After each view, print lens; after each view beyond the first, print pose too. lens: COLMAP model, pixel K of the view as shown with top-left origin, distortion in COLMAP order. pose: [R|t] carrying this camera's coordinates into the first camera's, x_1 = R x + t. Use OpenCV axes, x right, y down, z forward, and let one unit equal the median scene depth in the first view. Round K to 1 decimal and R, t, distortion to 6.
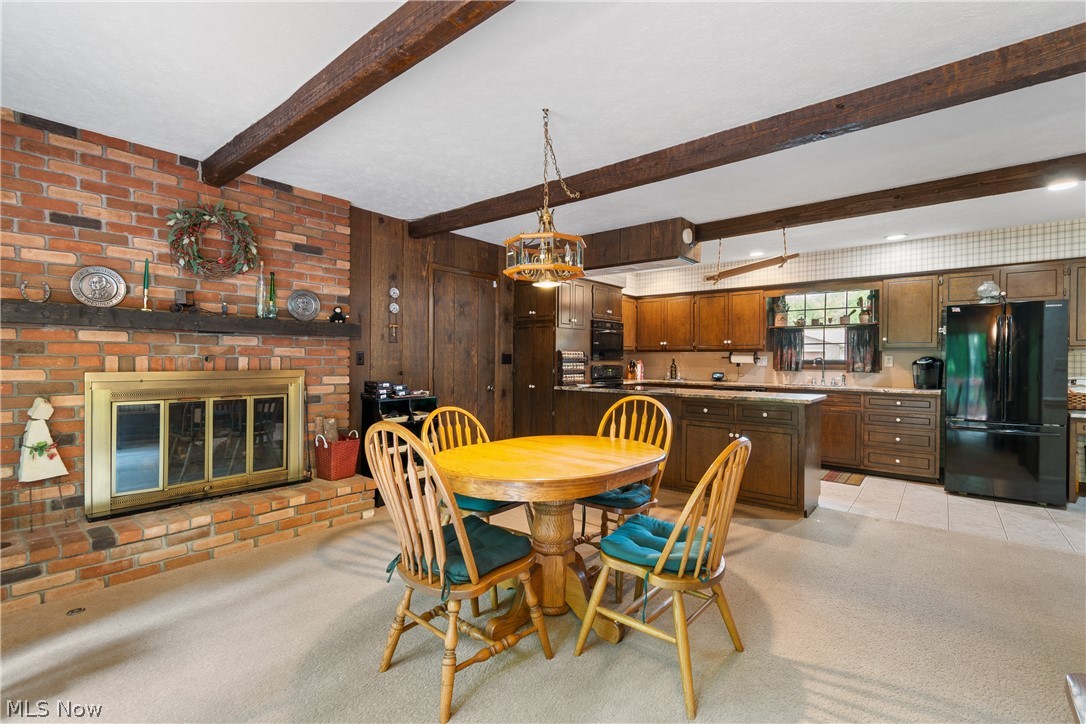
lens RADIAL K [[480.3, 0, 554.3], [0, 480.3, 364.1], [0, 0, 1]] dist [-0.003242, -0.002179]
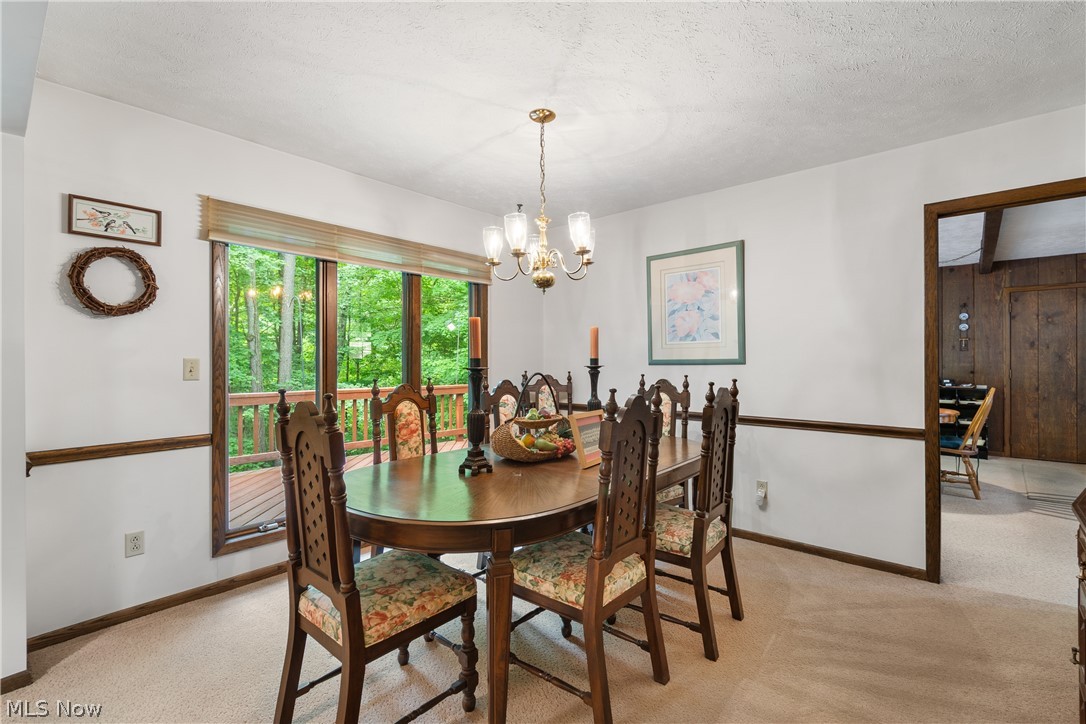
lens RADIAL K [[480.3, 0, 549.9], [0, 480.3, 360.1], [0, 0, 1]] dist [-0.003242, -0.002179]
pose [[-0.015039, -0.010379, -0.999833, 1.094657], [-0.010551, 0.999892, -0.010221, 0.010607], [0.999831, 0.010395, -0.015146, -0.220092]]
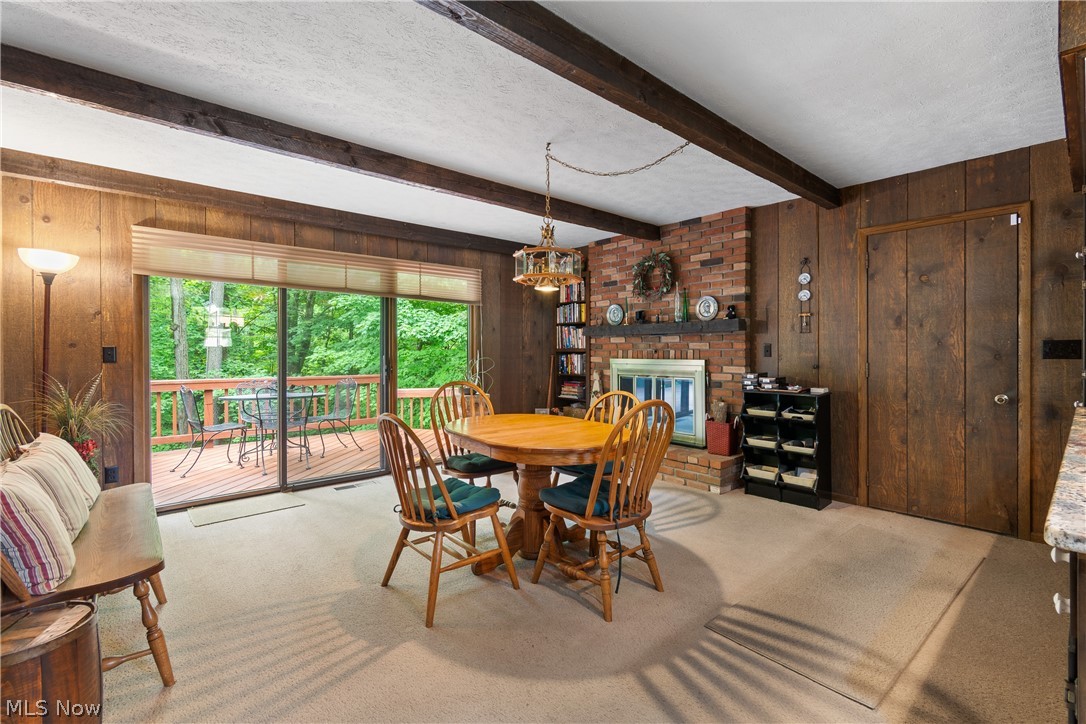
lens RADIAL K [[480.3, 0, 550.4], [0, 480.3, 351.2], [0, 0, 1]] dist [-0.003242, -0.002179]
pose [[-0.158166, -0.005800, -0.987395, 0.628771], [-0.009301, 0.999947, -0.004384, -0.001165], [0.987369, 0.008491, -0.158212, 0.645500]]
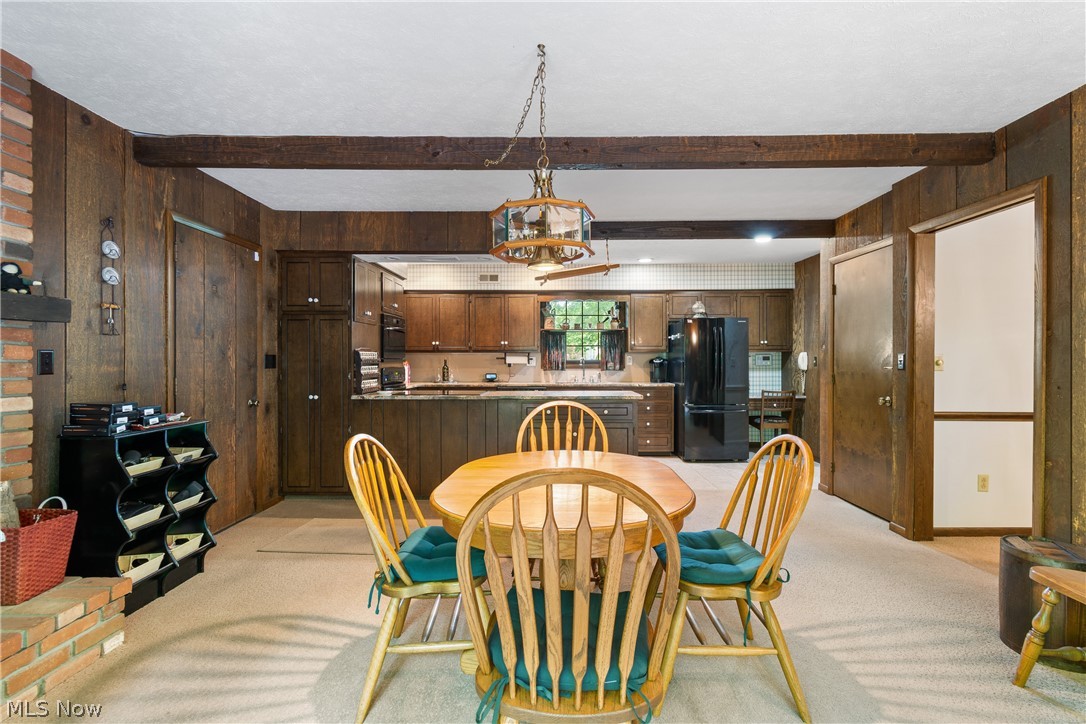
lens RADIAL K [[480.3, 0, 552.1], [0, 480.3, 362.7], [0, 0, 1]] dist [-0.003242, -0.002179]
pose [[0.779948, -0.009275, 0.625775, -0.271305], [0.011994, 0.999928, -0.000127, -0.004195], [-0.625729, 0.007605, 0.780004, 0.203857]]
